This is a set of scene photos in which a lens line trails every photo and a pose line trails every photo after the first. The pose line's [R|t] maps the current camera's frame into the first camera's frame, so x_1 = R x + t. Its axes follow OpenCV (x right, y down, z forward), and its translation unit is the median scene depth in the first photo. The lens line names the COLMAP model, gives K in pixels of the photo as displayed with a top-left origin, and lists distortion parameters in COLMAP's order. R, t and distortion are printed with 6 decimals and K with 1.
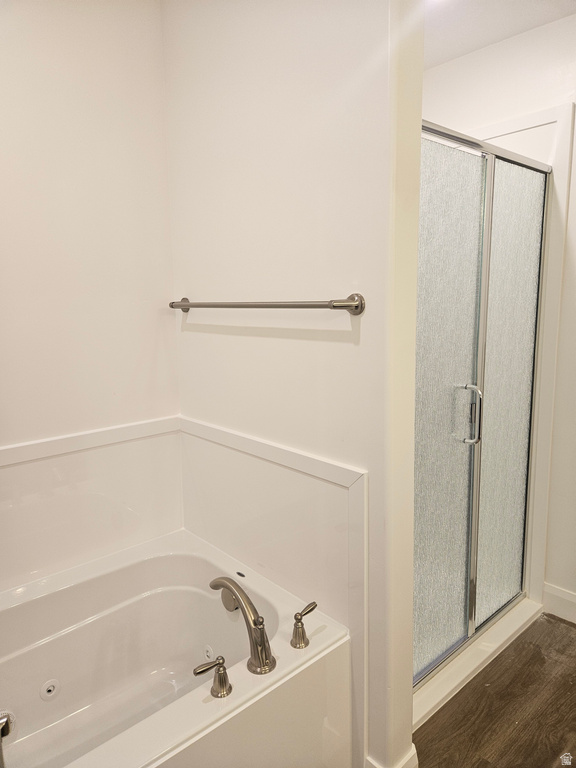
lens RADIAL K [[518.0, 0, 288.4], [0, 518.0, 383.4], [0, 0, 1]] dist [0.052275, -0.029073]
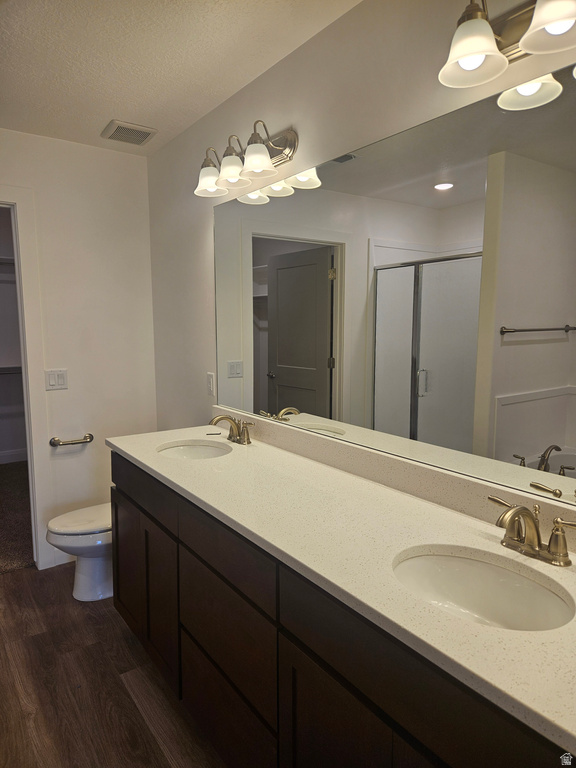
lens RADIAL K [[518.0, 0, 287.9], [0, 518.0, 383.8], [0, 0, 1]] dist [0.052275, -0.029073]
pose [[0.113745, -0.104622, 0.987986, -2.363350], [0.168461, 0.982071, 0.084601, -0.283643], [-0.979124, 0.156814, 0.129330, 1.733672]]
